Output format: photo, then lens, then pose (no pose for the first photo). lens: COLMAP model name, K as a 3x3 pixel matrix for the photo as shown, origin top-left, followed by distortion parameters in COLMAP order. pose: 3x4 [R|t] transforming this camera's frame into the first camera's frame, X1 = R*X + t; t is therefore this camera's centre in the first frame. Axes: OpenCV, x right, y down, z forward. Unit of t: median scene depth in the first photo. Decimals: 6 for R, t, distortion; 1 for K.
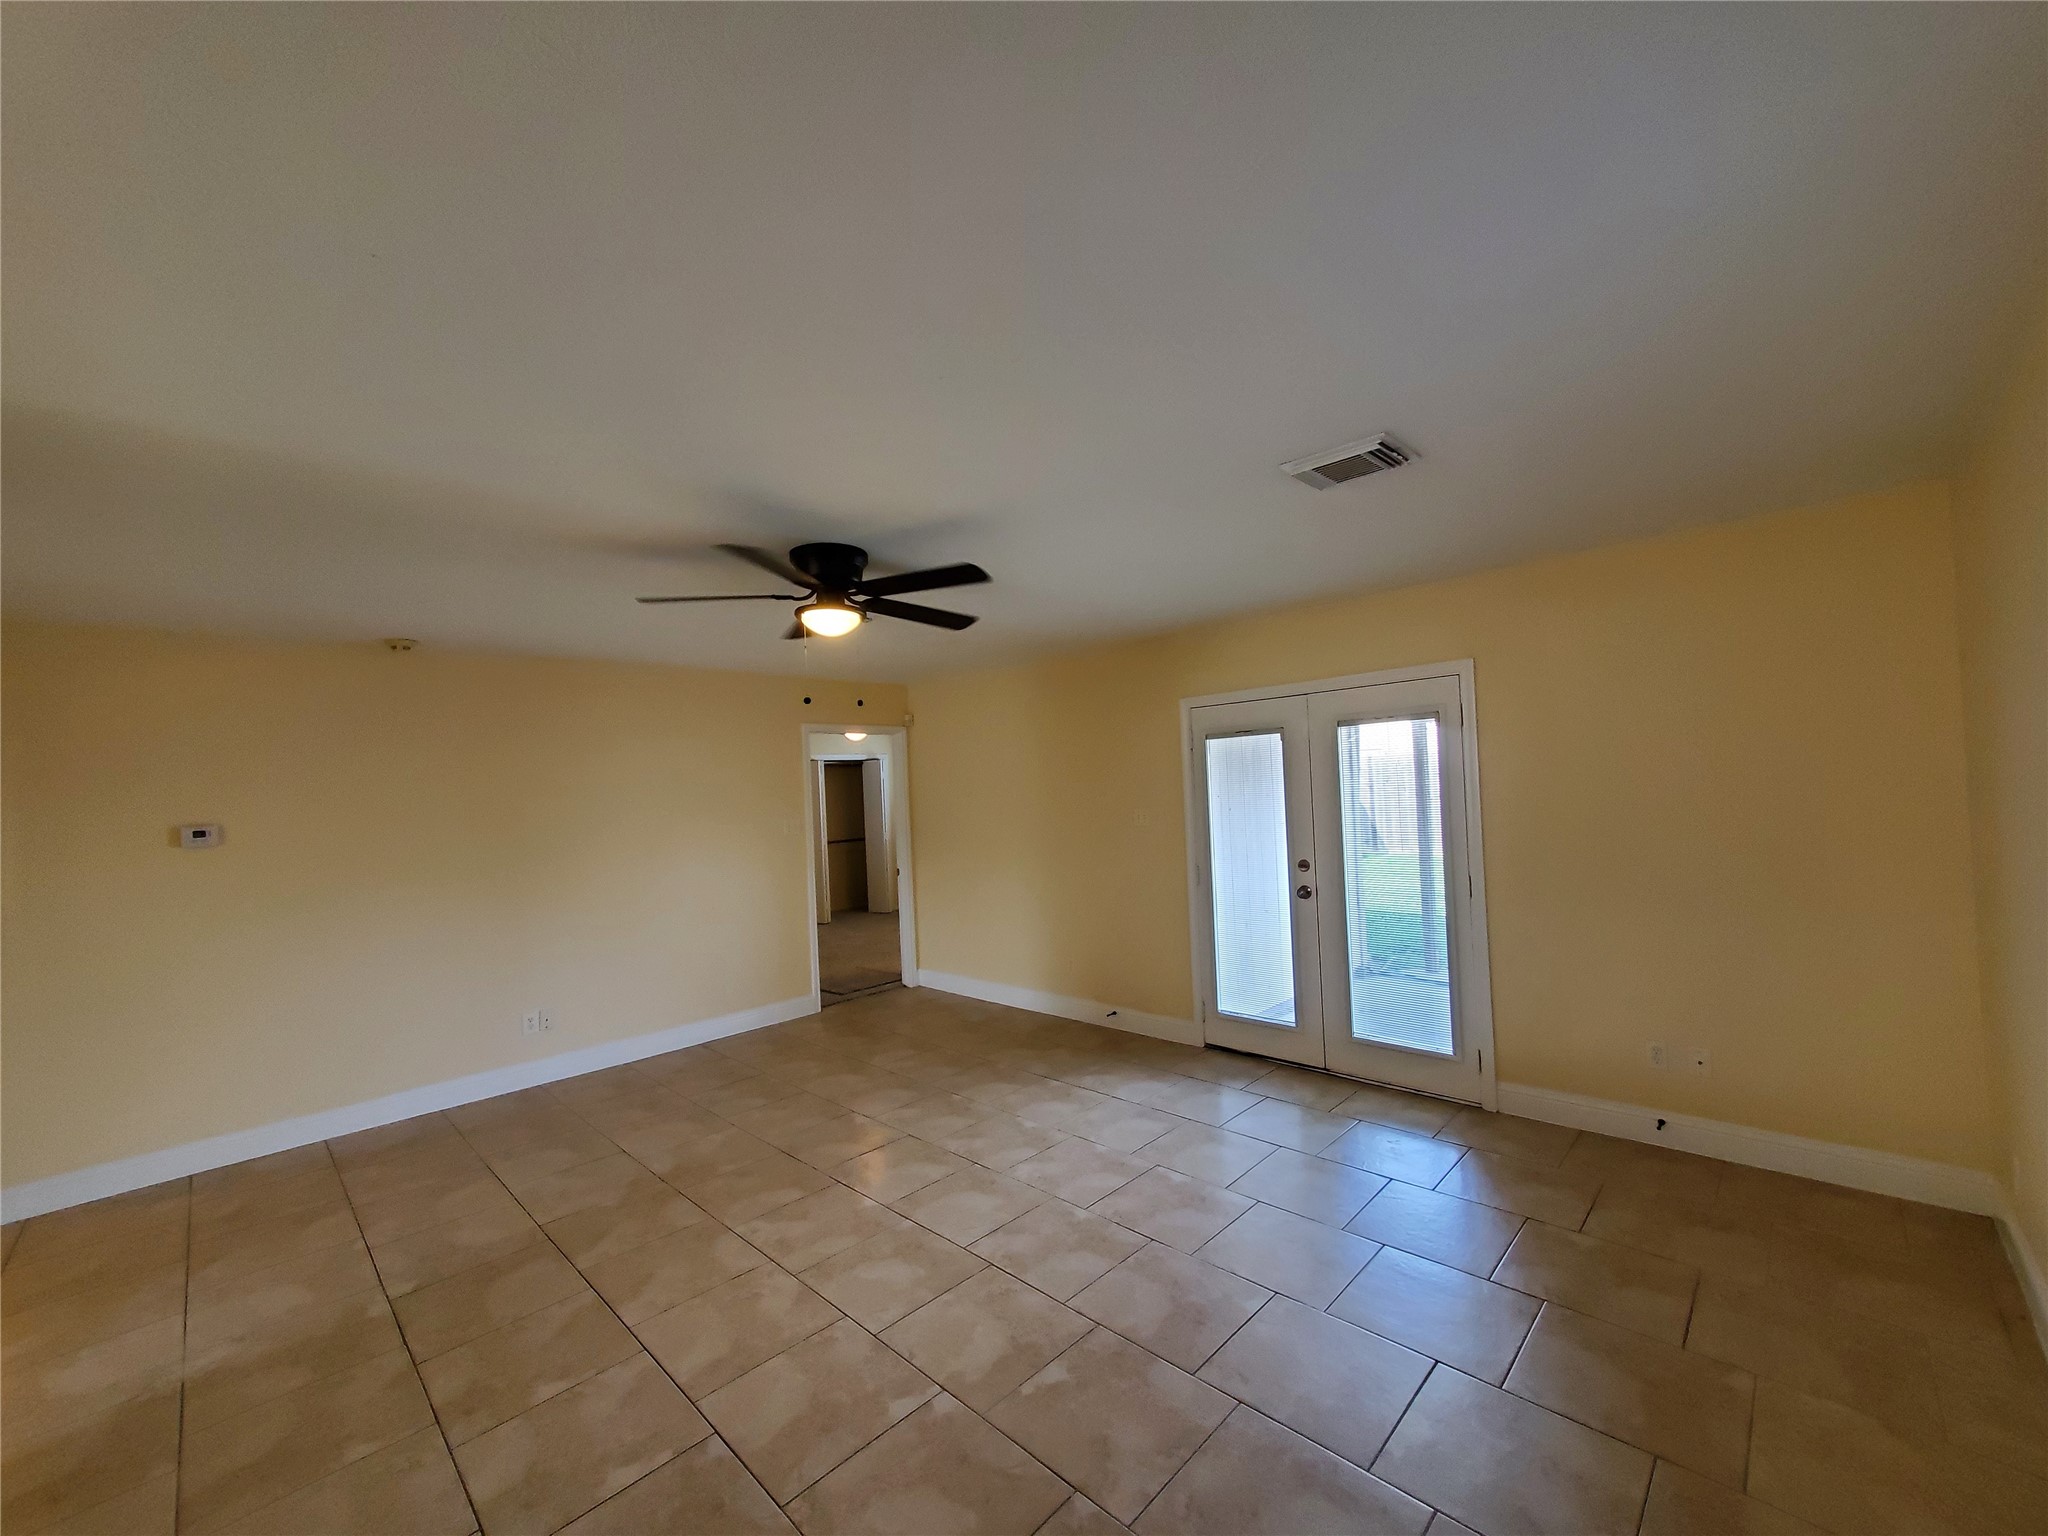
lens RADIAL K [[809.1, 0, 1044.0], [0, 809.1, 779.5], [0, 0, 1]] dist [-0.000032, -0.000047]
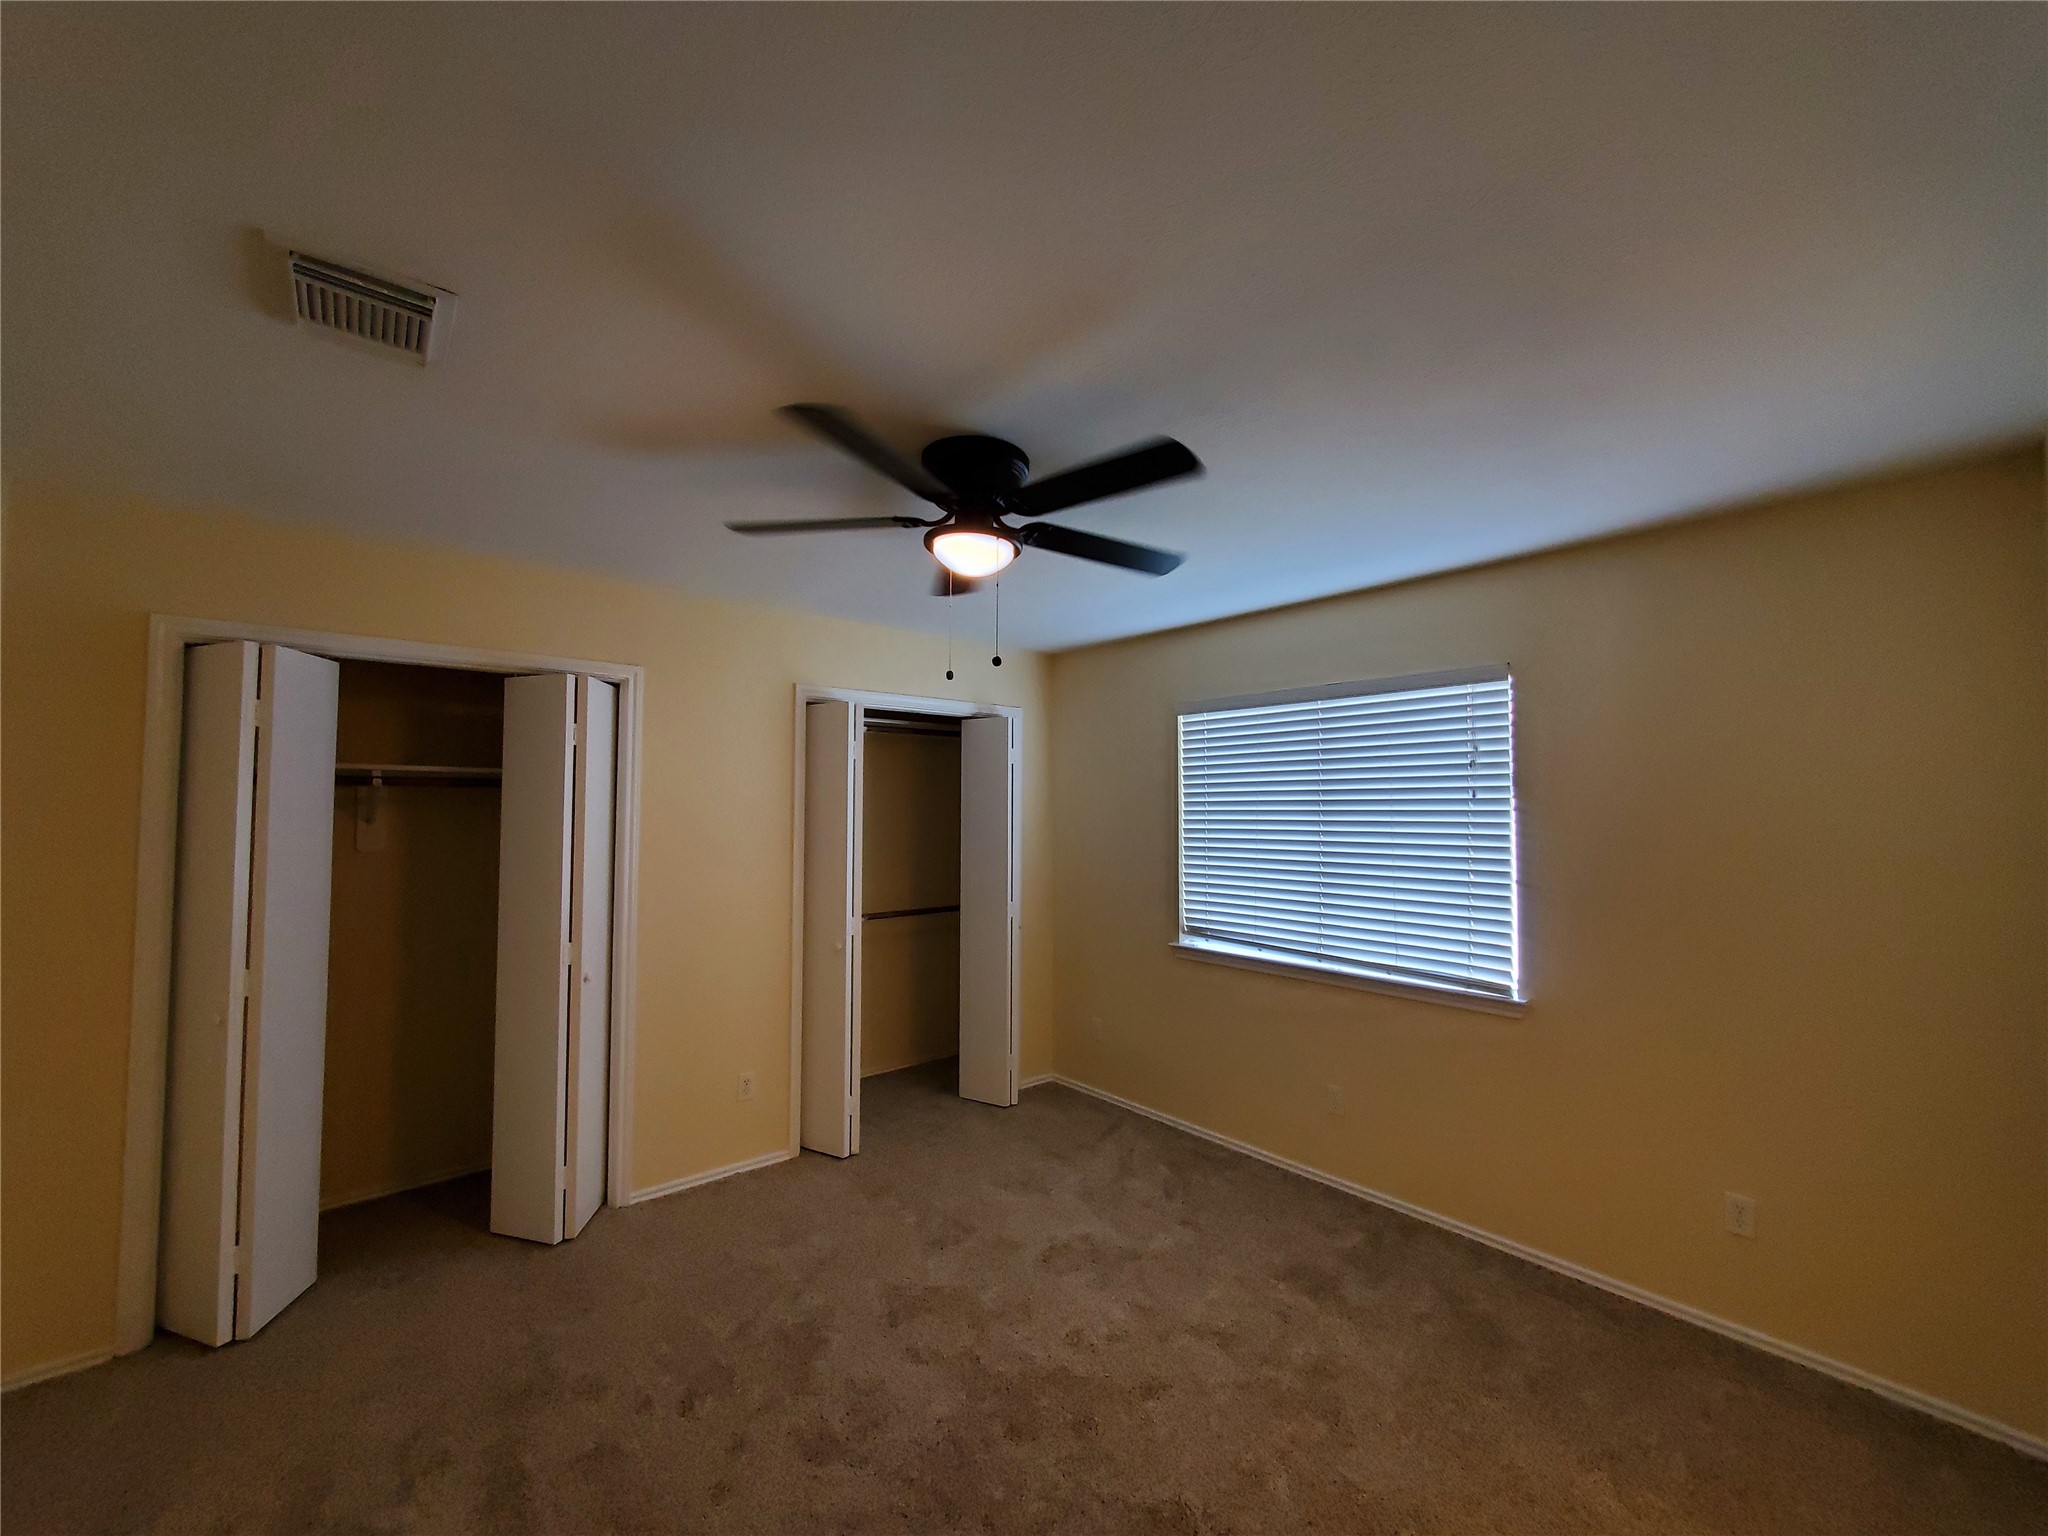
lens RADIAL K [[806.4, 0, 1037.8], [0, 806.4, 780.1], [0, 0, 1]] dist [-0.000206, 0.000181]
pose [[0.979074, 0.048477, -0.197645, -0.101433], [-0.048745, 0.998805, 0.003513, 0.004801], [0.197579, 0.006194, 0.980267, 0.586898]]
